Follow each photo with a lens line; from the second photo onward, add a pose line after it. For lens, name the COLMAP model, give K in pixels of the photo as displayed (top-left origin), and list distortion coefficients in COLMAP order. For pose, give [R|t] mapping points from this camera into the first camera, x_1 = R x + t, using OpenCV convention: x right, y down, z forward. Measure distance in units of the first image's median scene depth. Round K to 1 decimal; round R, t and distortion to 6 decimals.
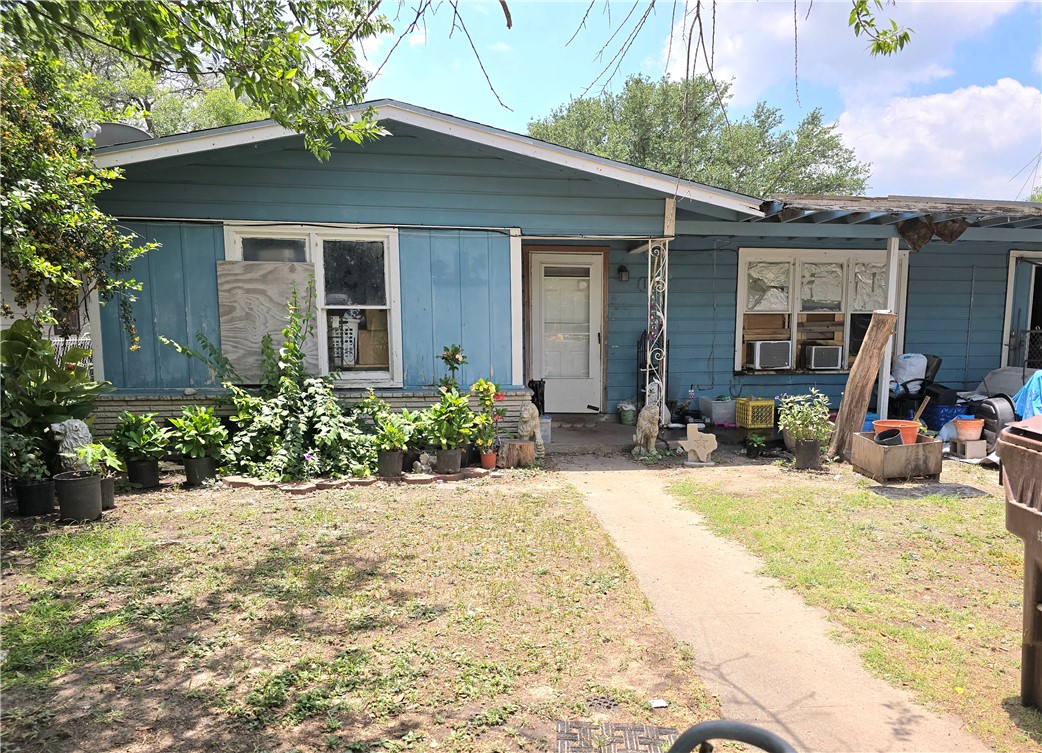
lens RADIAL K [[762.5, 0, 520.9], [0, 762.5, 384.4], [0, 0, 1]] dist [0.043244, -0.010896]
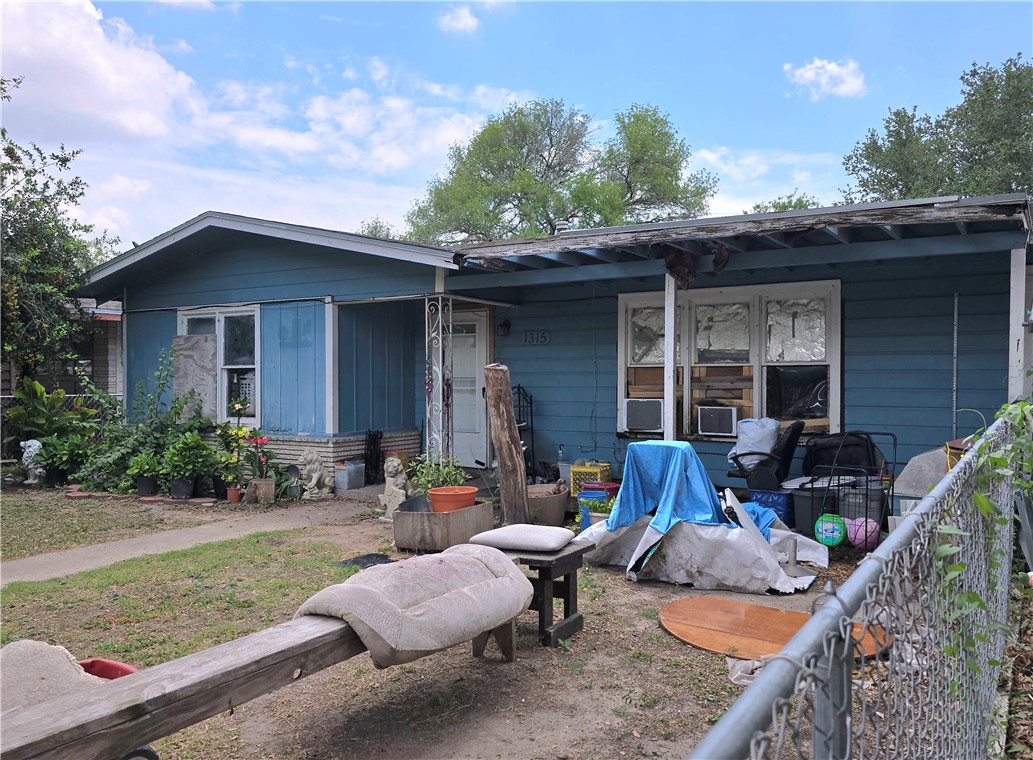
lens RADIAL K [[796.6, 0, 517.8], [0, 796.6, 374.4], [0, 0, 1]] dist [0.053728, 0.000069]
pose [[0.749515, -0.005311, -0.661966, 0.910056], [-0.049705, 0.996694, -0.064275, -0.022095], [0.660118, 0.081078, 0.746773, 0.272397]]
